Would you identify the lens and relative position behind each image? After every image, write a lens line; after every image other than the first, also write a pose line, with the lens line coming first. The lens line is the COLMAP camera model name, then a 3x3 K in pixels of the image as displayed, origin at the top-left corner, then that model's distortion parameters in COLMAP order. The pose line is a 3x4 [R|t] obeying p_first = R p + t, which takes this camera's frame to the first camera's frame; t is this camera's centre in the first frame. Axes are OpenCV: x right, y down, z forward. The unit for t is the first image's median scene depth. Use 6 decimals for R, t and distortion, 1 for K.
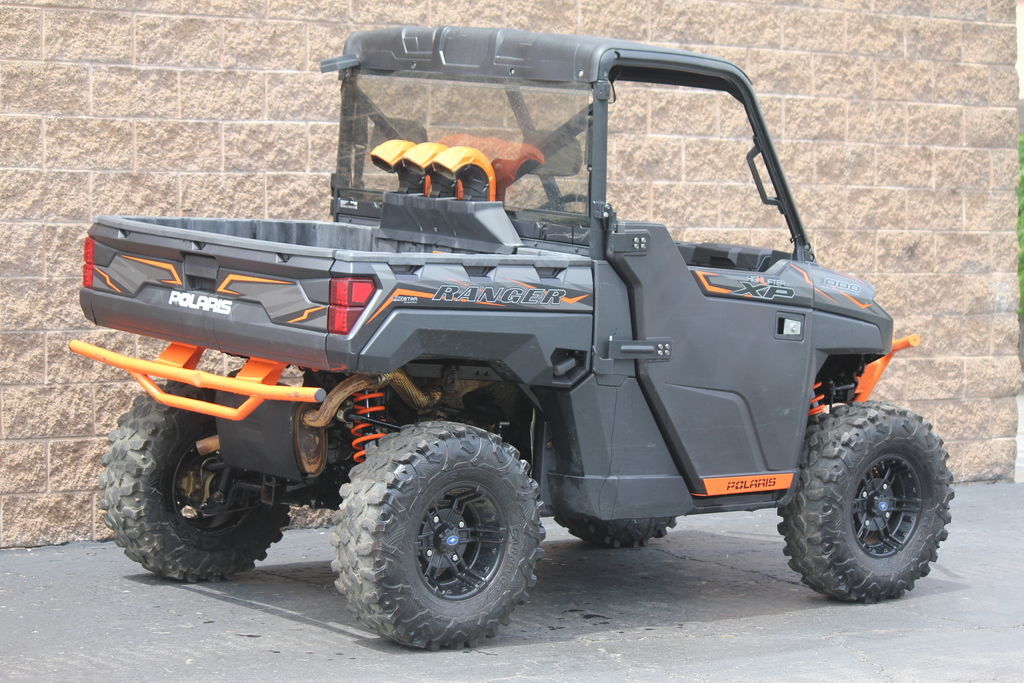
lens RADIAL K [[3041.6, 0, 353.4], [0, 3041.6, 339.3], [0, 0, 1]] dist [-0.167447, -0.963372]
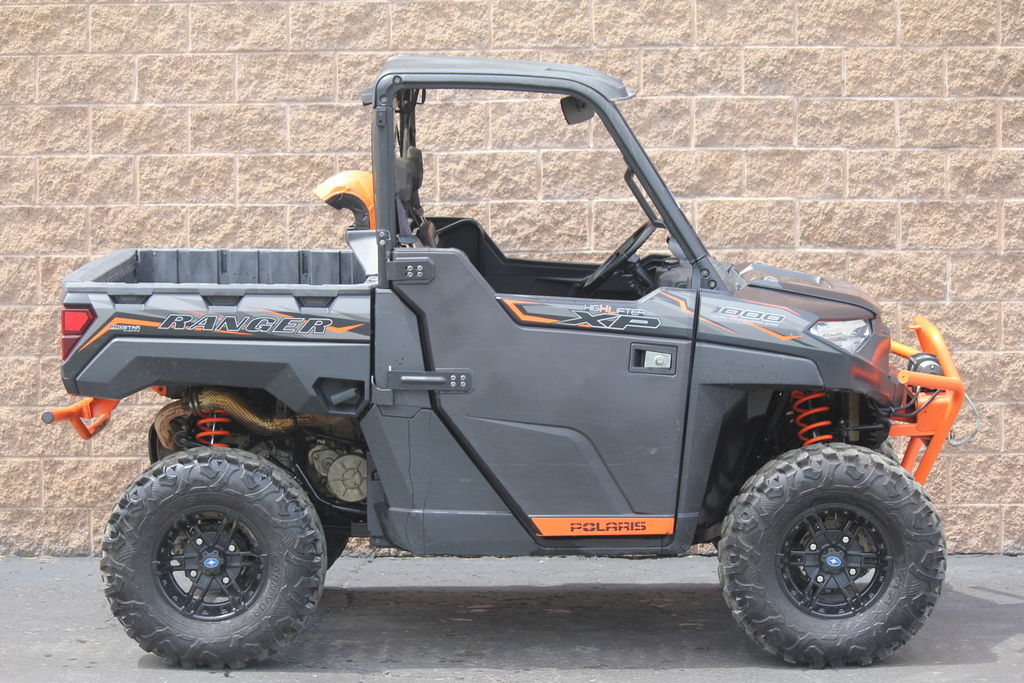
lens RADIAL K [[3041.6, 0, 353.4], [0, 3041.6, 339.3], [0, 0, 1]] dist [-0.167447, -0.963372]
pose [[0.743899, 0.007680, -0.668248, 0.632206], [-0.012194, 0.999923, -0.002083, -0.006534], [0.668181, 0.009699, 0.743936, 0.225340]]
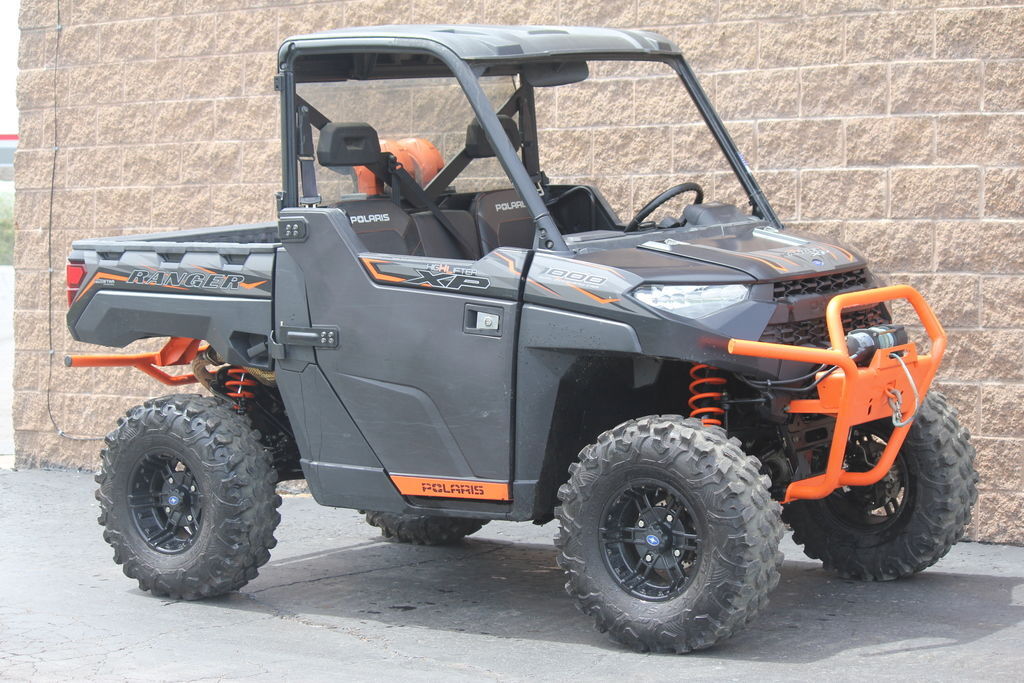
lens RADIAL K [[2560.2, 0, 510.7], [0, 2560.2, 280.6], [0, 0, 1]] dist [-0.277988, -0.826737]
pose [[0.264258, 0.000790, -0.964452, 0.803979], [-0.036285, 0.999300, -0.009124, -0.008462], [0.963769, 0.037406, 0.264102, 0.731187]]
